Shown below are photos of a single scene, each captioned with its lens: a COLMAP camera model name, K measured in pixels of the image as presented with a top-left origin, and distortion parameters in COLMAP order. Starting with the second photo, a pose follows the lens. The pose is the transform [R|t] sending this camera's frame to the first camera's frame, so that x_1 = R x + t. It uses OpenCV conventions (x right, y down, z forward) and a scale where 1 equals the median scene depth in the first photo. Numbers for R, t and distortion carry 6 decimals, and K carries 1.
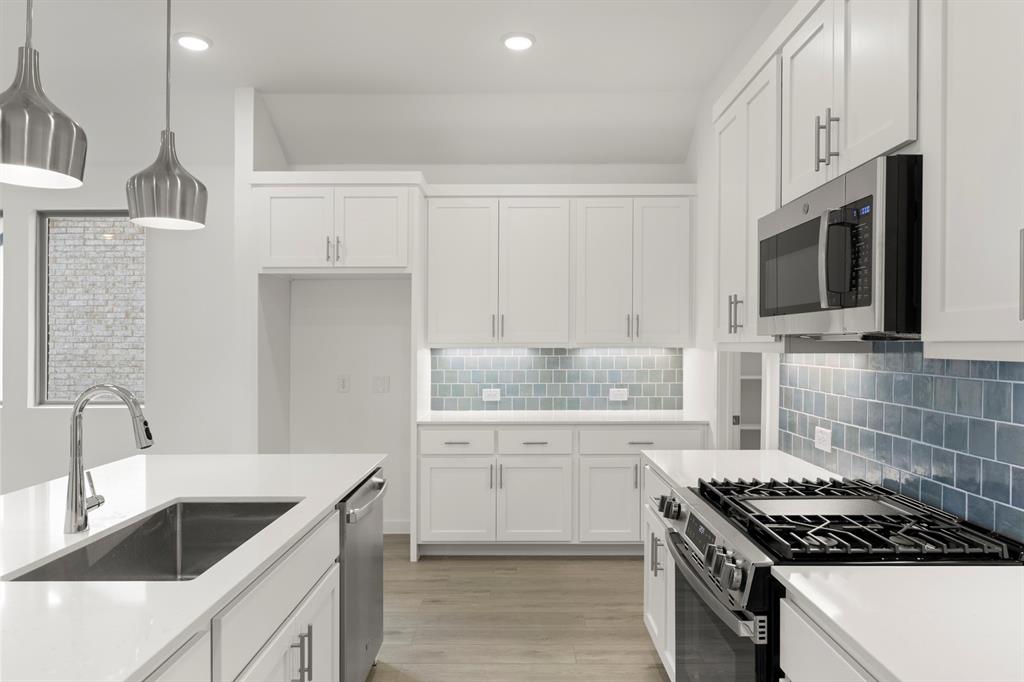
lens RADIAL K [[671.1, 0, 512.2], [0, 671.1, 334.9], [0, 0, 1]] dist [0.026192, -0.000832]
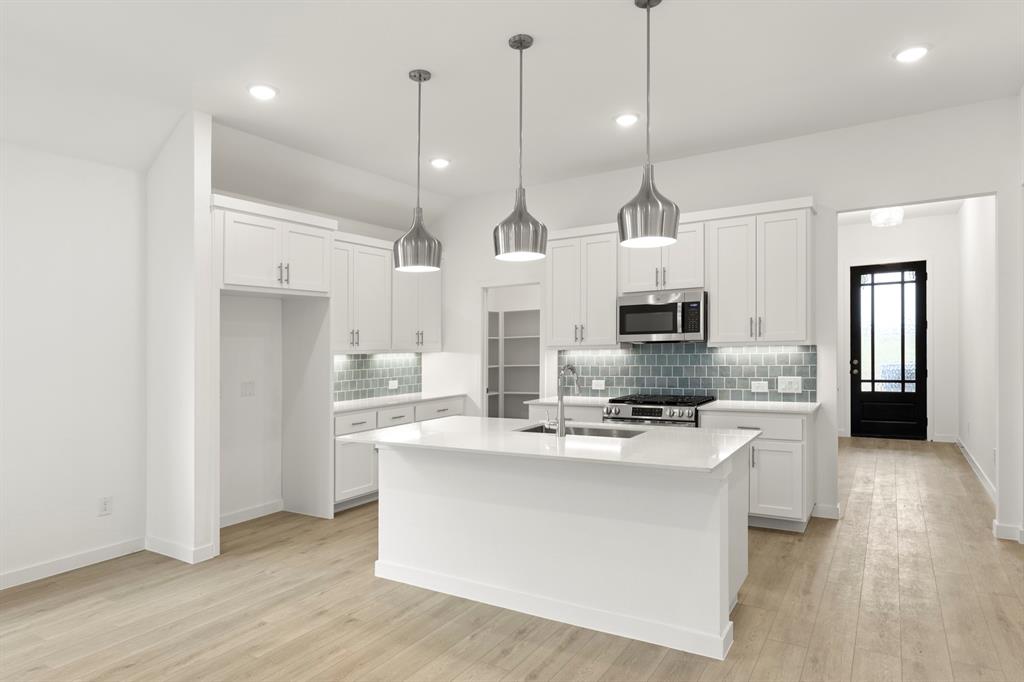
lens RADIAL K [[615.5, 0, 512.0], [0, 615.5, 344.3], [0, 0, 1]] dist [-0.000759, -0.000331]
pose [[0.513958, -0.002614, 0.857812, -0.873348], [0.001762, 0.999996, 0.001992, -0.002760], [-0.857814, 0.000488, 0.513961, 0.076596]]
